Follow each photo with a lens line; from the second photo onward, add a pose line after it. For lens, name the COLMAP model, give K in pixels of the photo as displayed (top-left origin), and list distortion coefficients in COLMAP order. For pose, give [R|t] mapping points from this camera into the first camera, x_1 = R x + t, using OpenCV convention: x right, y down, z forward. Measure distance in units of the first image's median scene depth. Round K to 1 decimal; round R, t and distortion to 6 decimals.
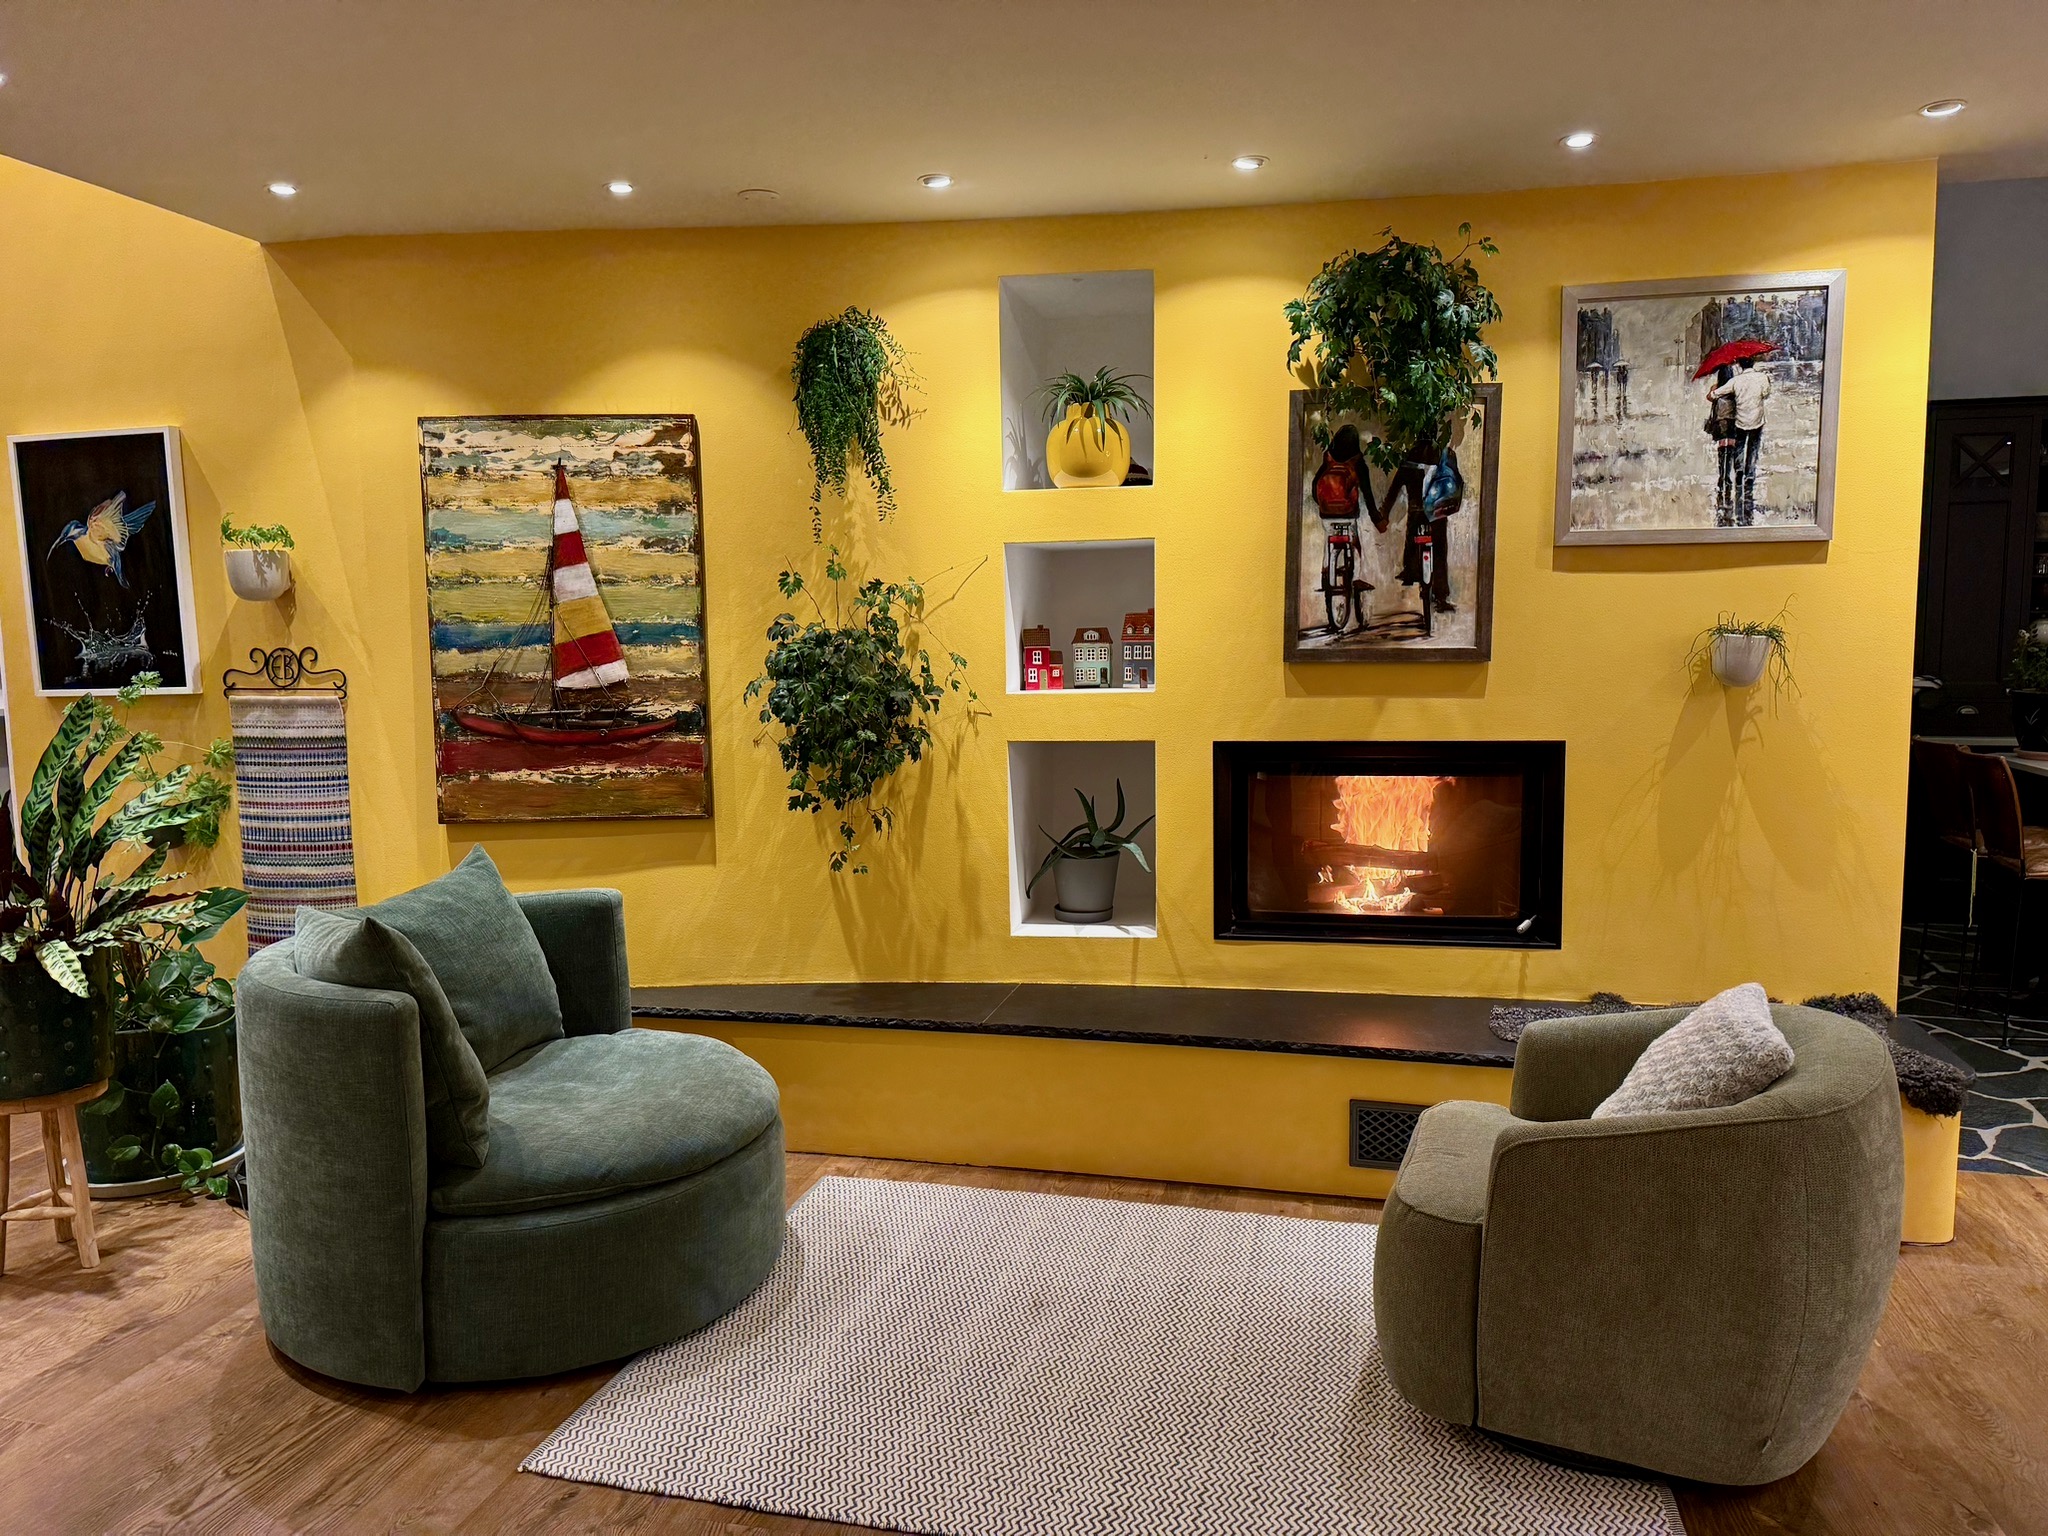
lens RADIAL K [[1422.4, 0, 1024.0], [0, 1422.4, 768.0], [0, 0, 1]] dist [0.149512, -0.248637]
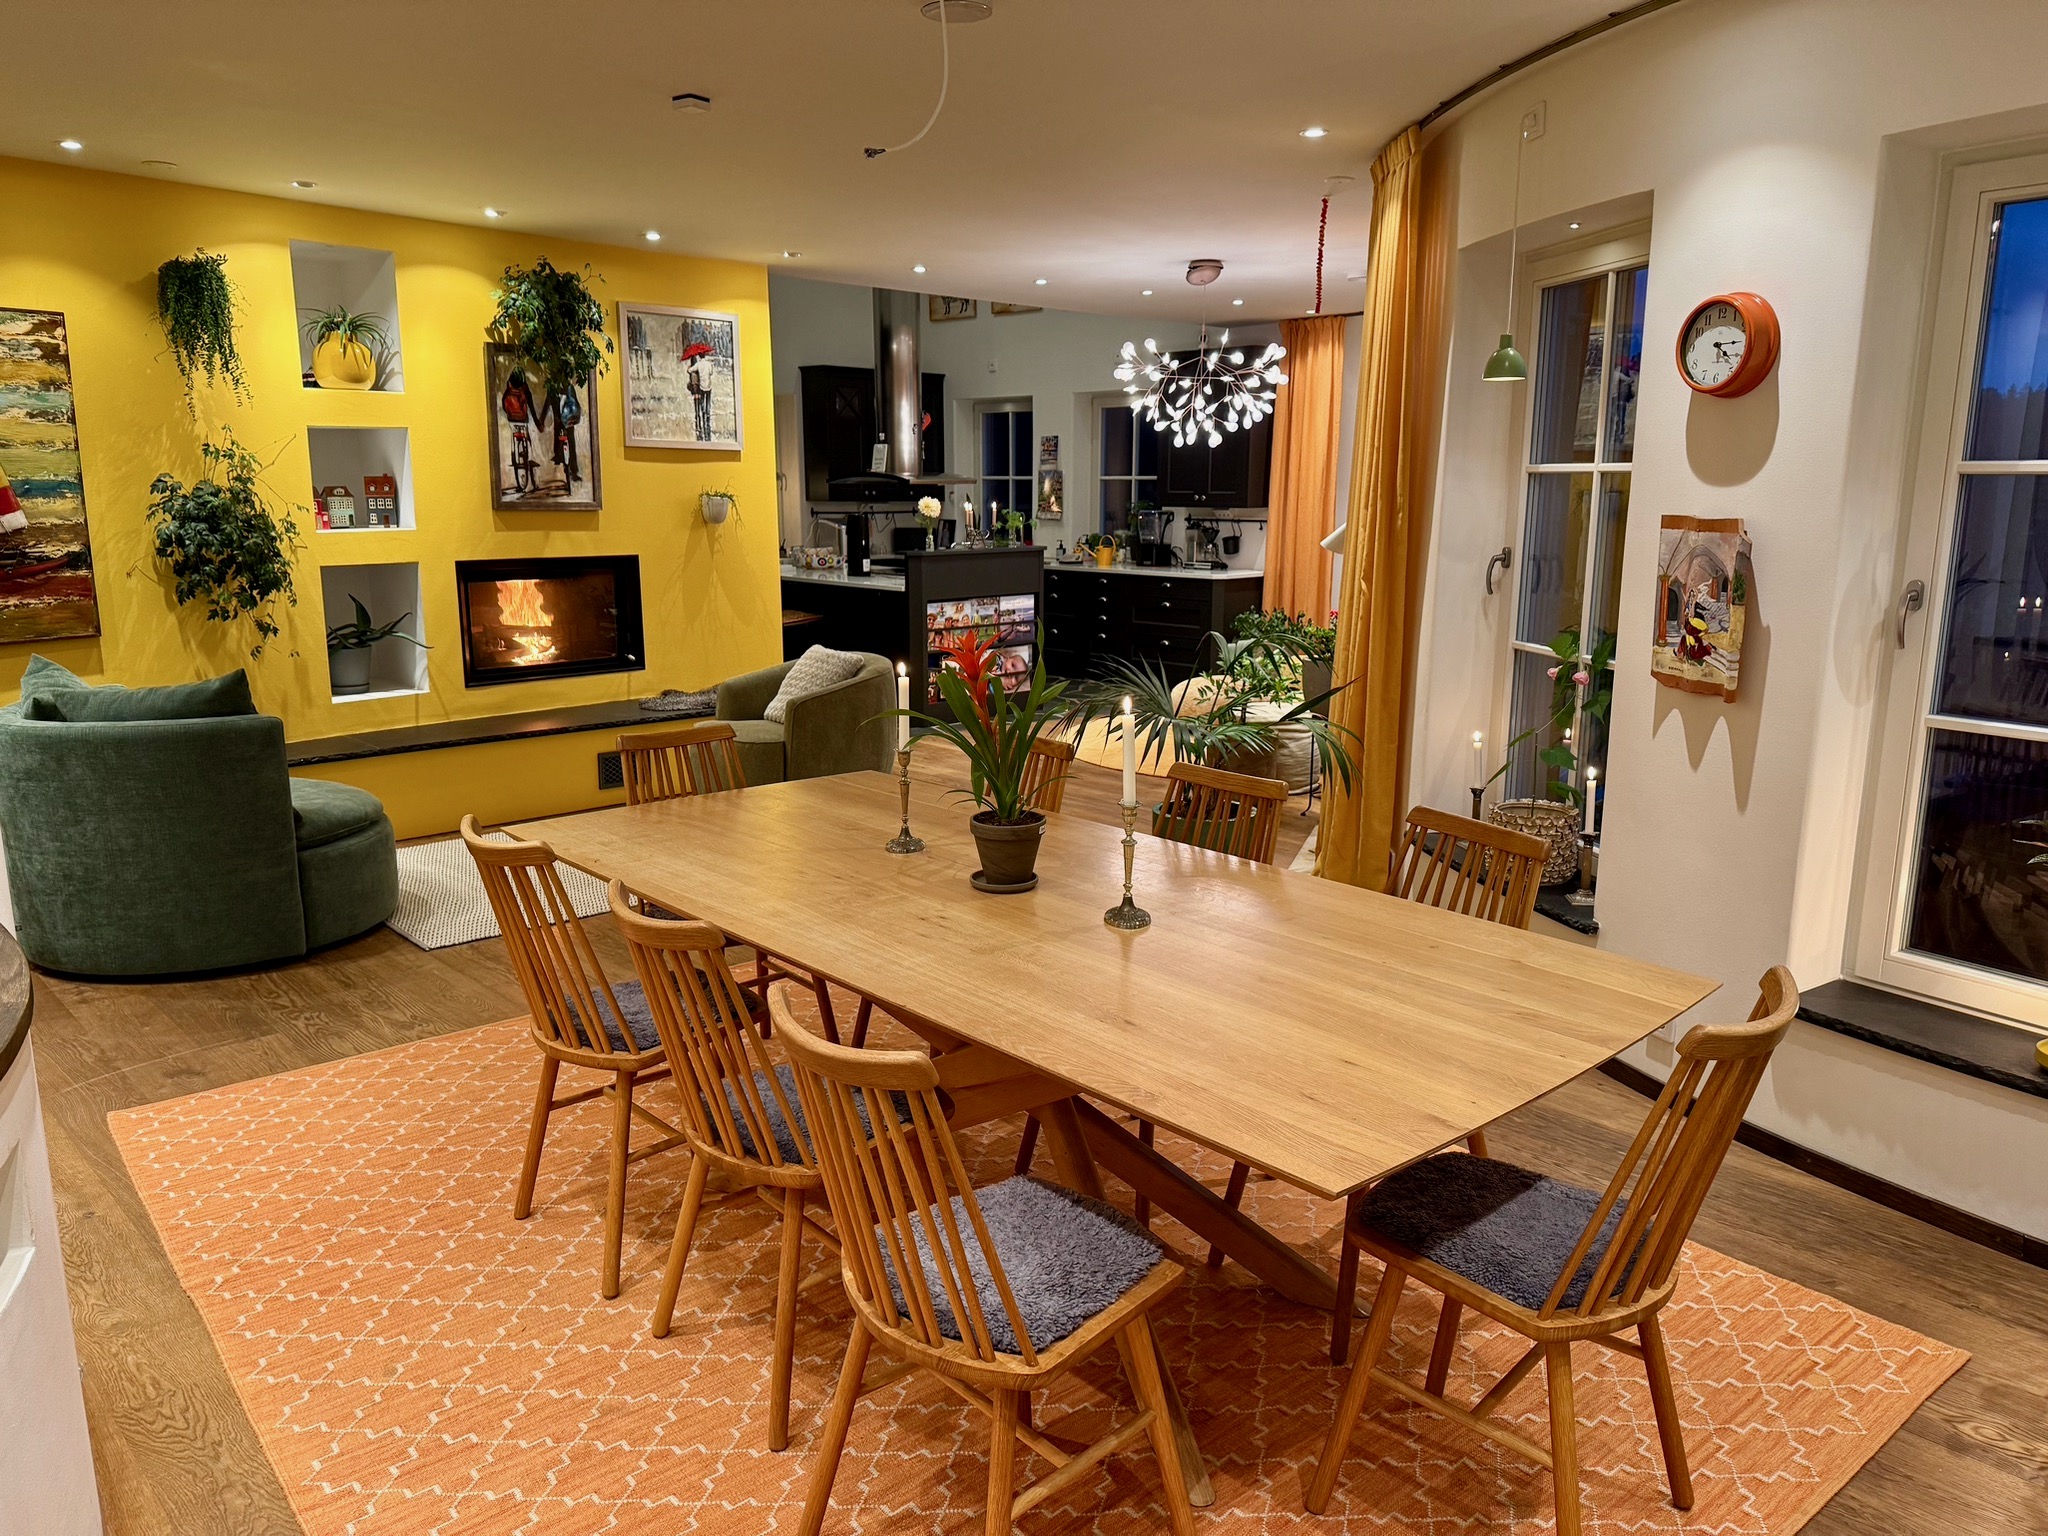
lens RADIAL K [[1436.8, 0, 1024.0], [0, 1436.8, 768.0], [0, 0, 1]] dist [-0.008128, -0.044228]
pose [[0.536637, -0.144692, 0.831315, -0.883898], [0.066703, 0.989380, 0.129145, 0.044921], [-0.841172, -0.013853, 0.540590, -0.379944]]
